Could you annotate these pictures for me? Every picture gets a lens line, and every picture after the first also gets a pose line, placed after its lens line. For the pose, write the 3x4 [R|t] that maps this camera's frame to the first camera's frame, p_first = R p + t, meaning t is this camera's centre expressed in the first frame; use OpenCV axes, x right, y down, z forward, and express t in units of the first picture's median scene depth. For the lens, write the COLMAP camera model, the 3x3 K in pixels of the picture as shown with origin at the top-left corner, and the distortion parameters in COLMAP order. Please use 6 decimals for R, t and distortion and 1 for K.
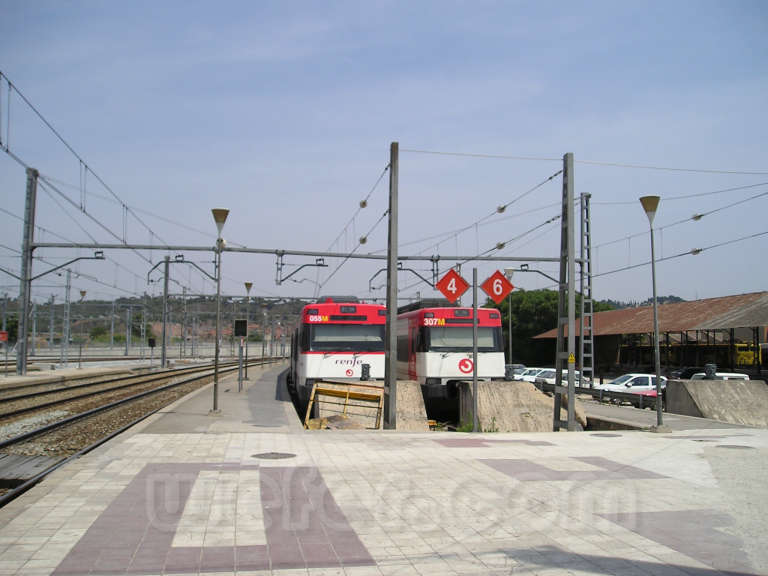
lens RADIAL K [[796.9, 0, 396.9], [0, 796.9, 288.0], [0, 0, 1]] dist [-0.141310, 0.126928]
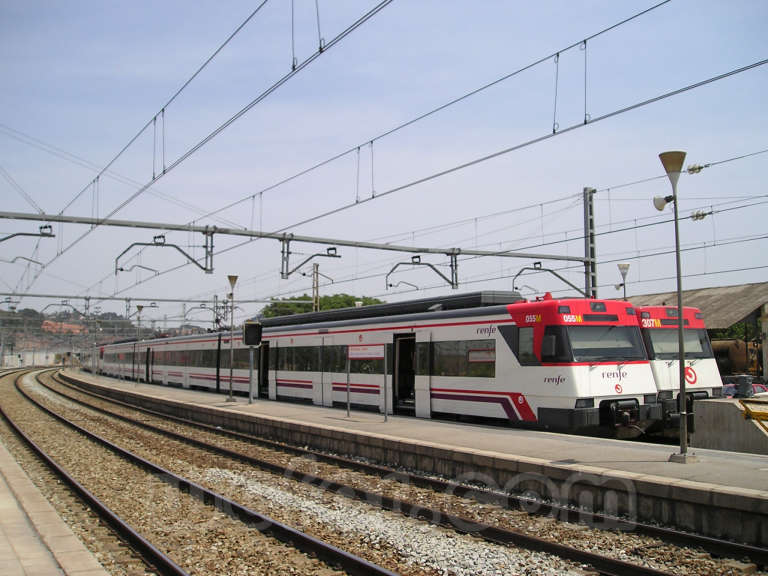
lens RADIAL K [[796.9, 0, 396.9], [0, 796.9, 288.0], [0, 0, 1]] dist [-0.141310, 0.126928]
pose [[0.925008, 0.015793, 0.379618, -0.507359], [-0.012268, 0.999856, -0.011704, 0.018837], [-0.379749, 0.006169, 0.925069, 0.344707]]
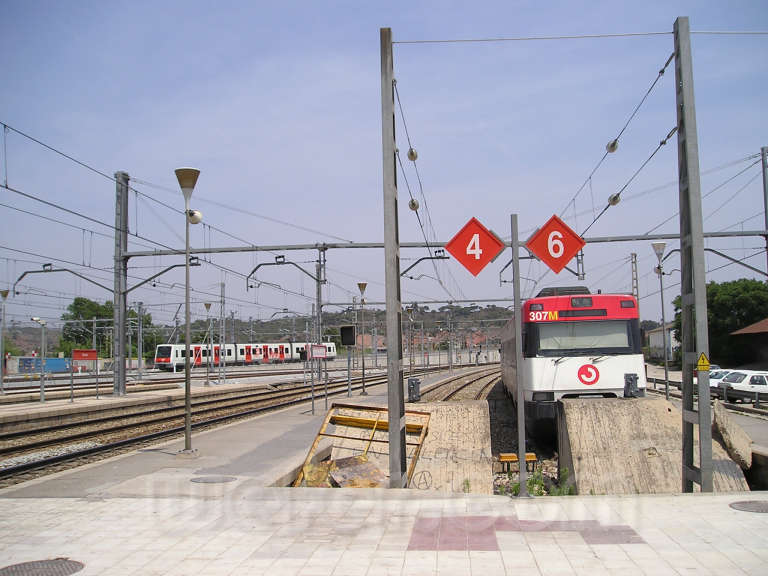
lens RADIAL K [[796.9, 0, 396.9], [0, 796.9, 288.0], [0, 0, 1]] dist [-0.141310, 0.126928]
pose [[0.969086, -0.053203, -0.240917, 0.091757], [0.051234, 0.998582, -0.014434, 0.019918], [0.241344, 0.001644, 0.970438, 0.248282]]
